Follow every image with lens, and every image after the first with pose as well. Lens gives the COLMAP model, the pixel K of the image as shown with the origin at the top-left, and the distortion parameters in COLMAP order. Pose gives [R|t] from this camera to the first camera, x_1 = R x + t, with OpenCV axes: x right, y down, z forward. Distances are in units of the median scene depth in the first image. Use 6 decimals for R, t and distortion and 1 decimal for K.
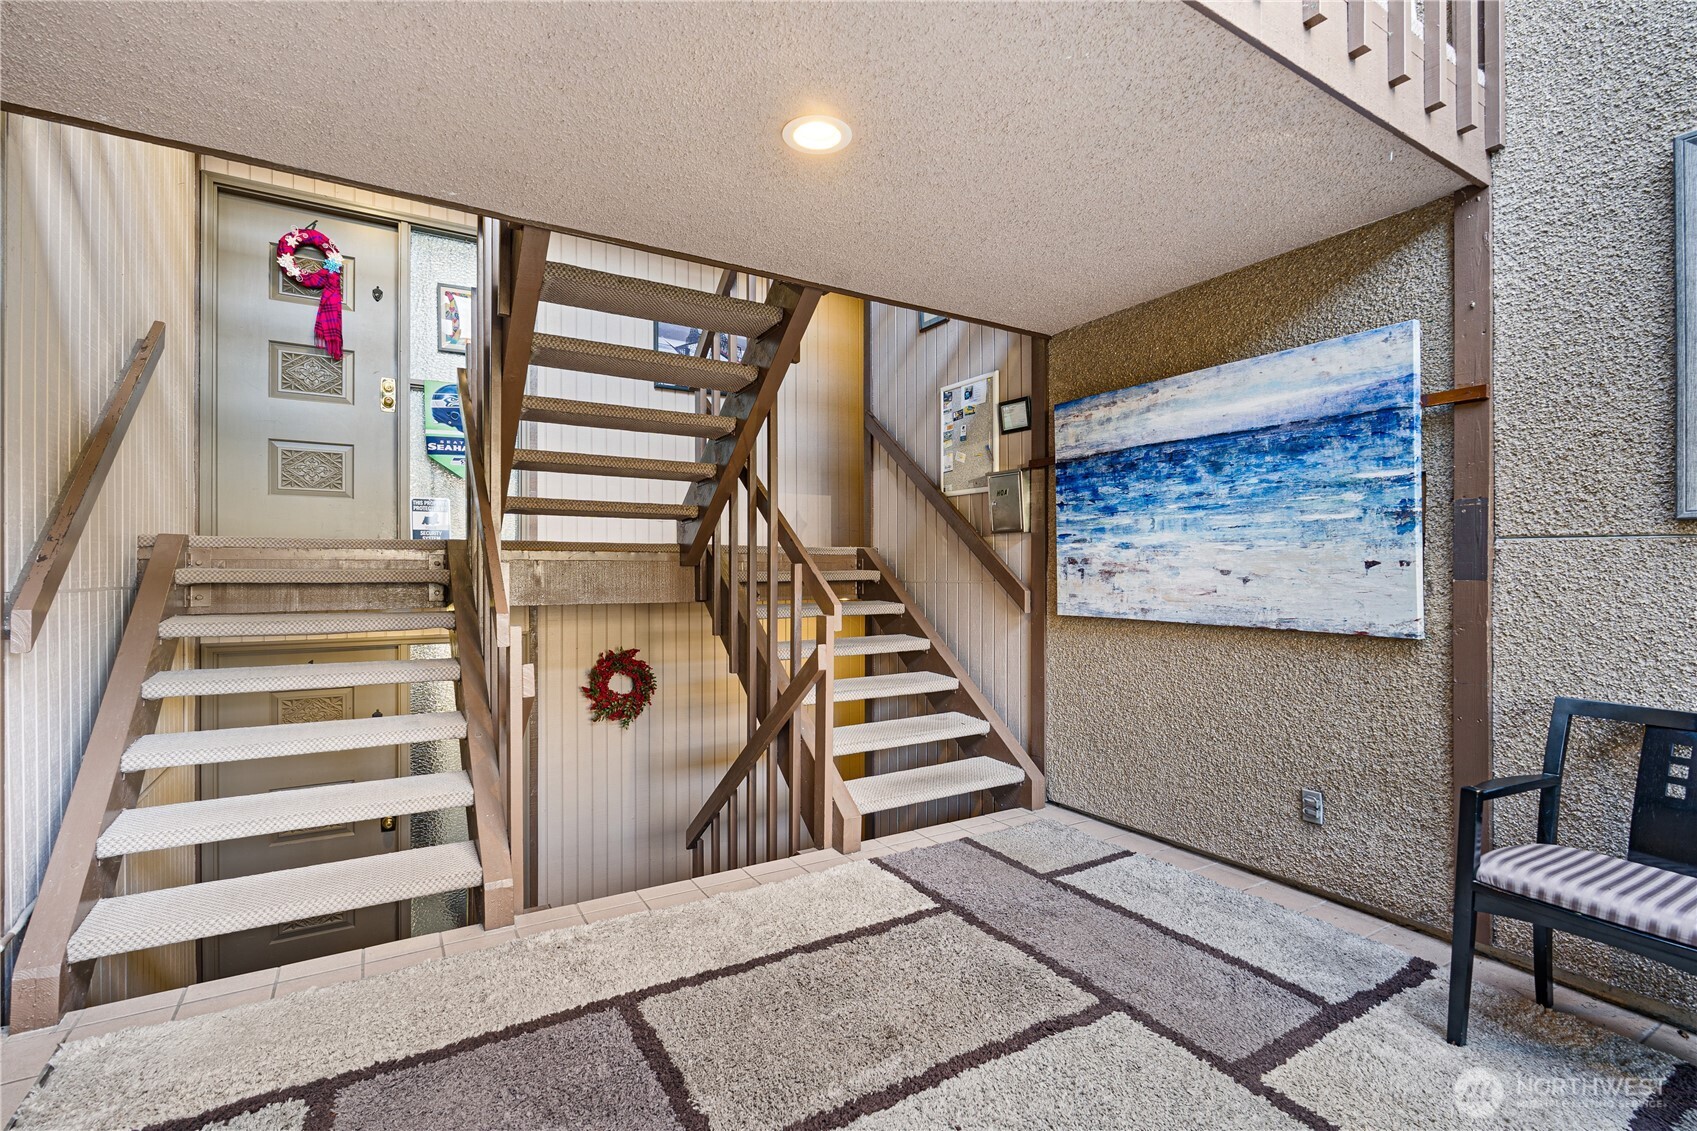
lens RADIAL K [[771.2, 0, 844.6], [0, 771.2, 554.7], [0, 0, 1]] dist [-0.007149, 0.001115]
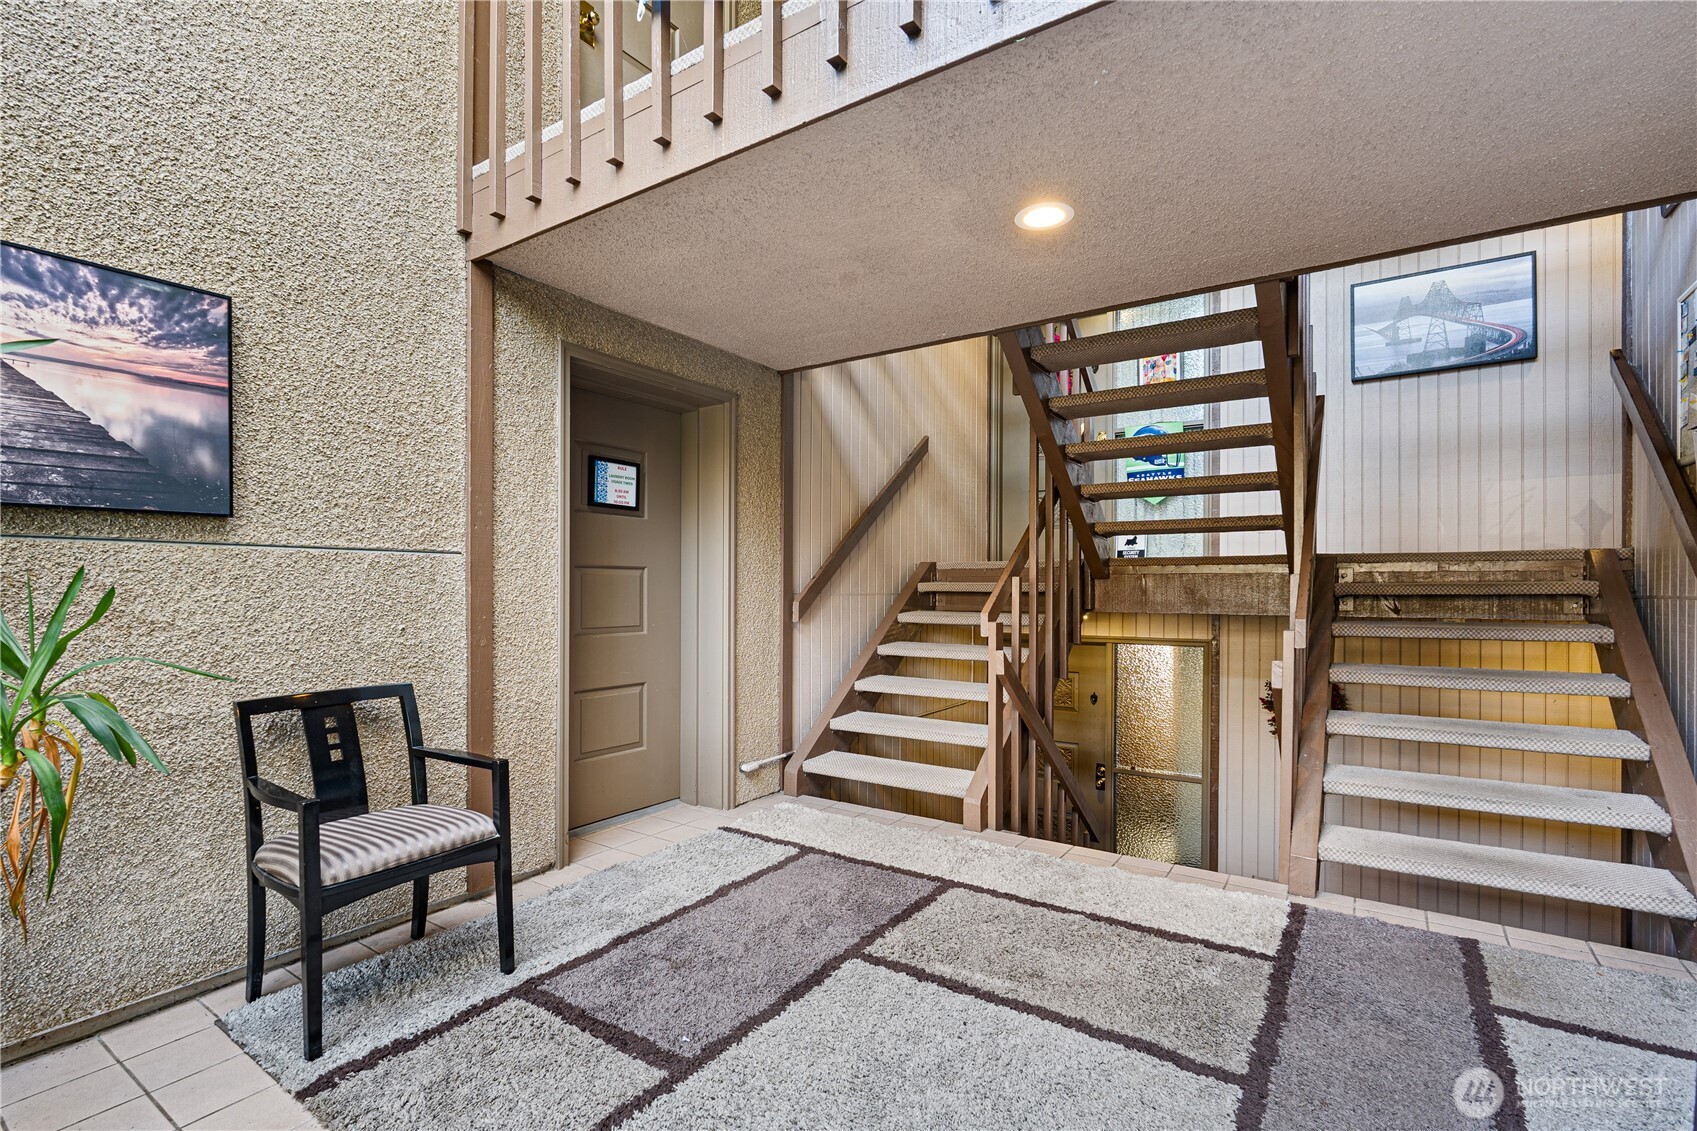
lens RADIAL K [[771.2, 0, 844.6], [0, 771.2, 554.7], [0, 0, 1]] dist [-0.007149, 0.001115]
pose [[0.410881, -0.038433, -0.910878, 0.769743], [0.022310, 0.999236, -0.032098, 0.007973], [0.911416, -0.007134, 0.411425, 0.187315]]
